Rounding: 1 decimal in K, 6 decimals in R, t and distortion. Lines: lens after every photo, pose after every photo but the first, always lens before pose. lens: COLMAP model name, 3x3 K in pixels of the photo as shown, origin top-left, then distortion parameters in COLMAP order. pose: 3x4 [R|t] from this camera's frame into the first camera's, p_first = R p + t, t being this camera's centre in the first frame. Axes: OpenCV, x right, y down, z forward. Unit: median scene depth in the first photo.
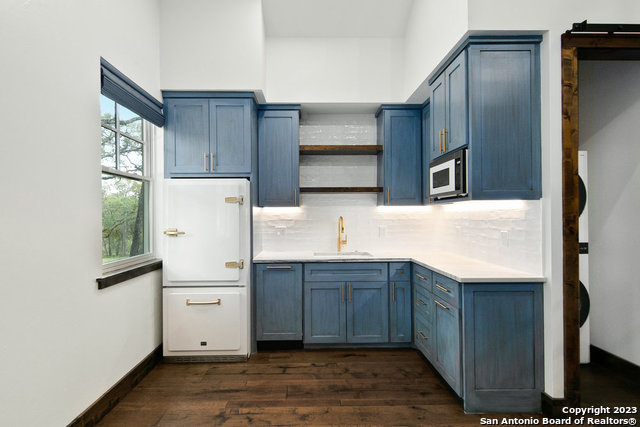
lens RADIAL K [[387.4, 0, 320.0], [0, 387.4, 210.7], [0, 0, 1]] dist [0.009060, -0.000357]
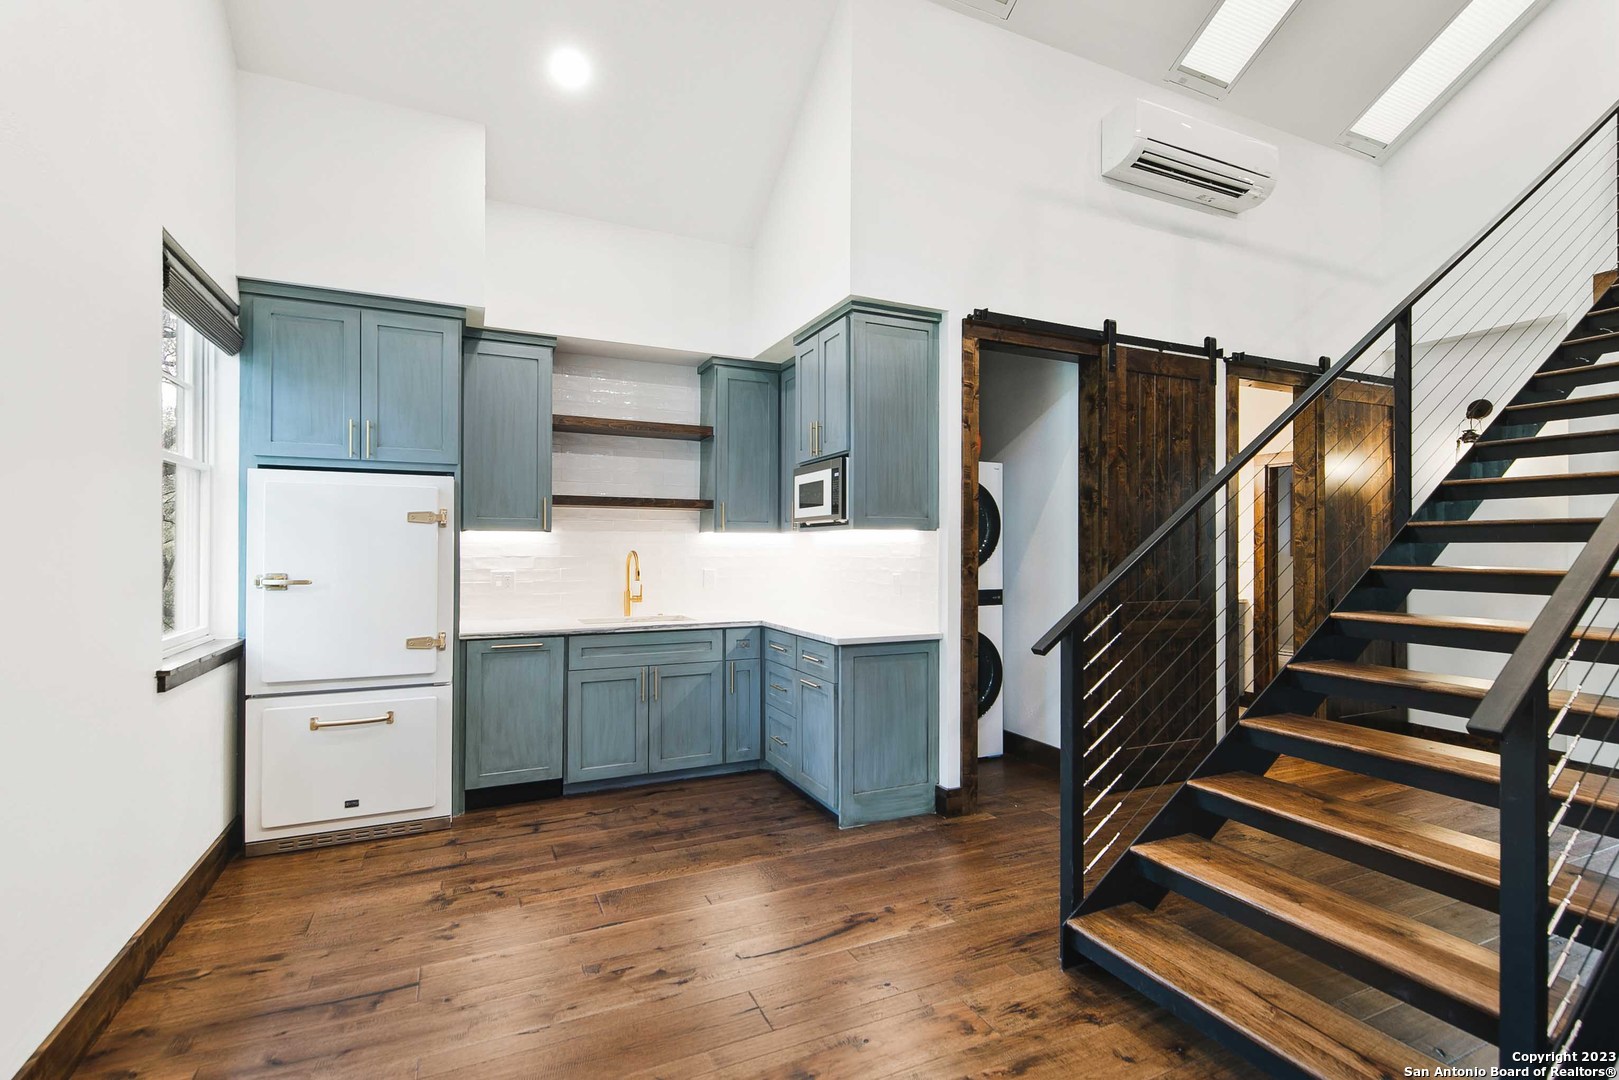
lens RADIAL K [[746.4, 0, 809.5], [0, 746.4, 540.0], [0, 0, 1]] dist [-0.000147, -0.000028]
pose [[0.953528, 0.011708, 0.301078, -0.046551], [-0.011718, 0.999930, -0.001773, -0.002343], [-0.301077, -0.001837, 0.953598, -0.134996]]
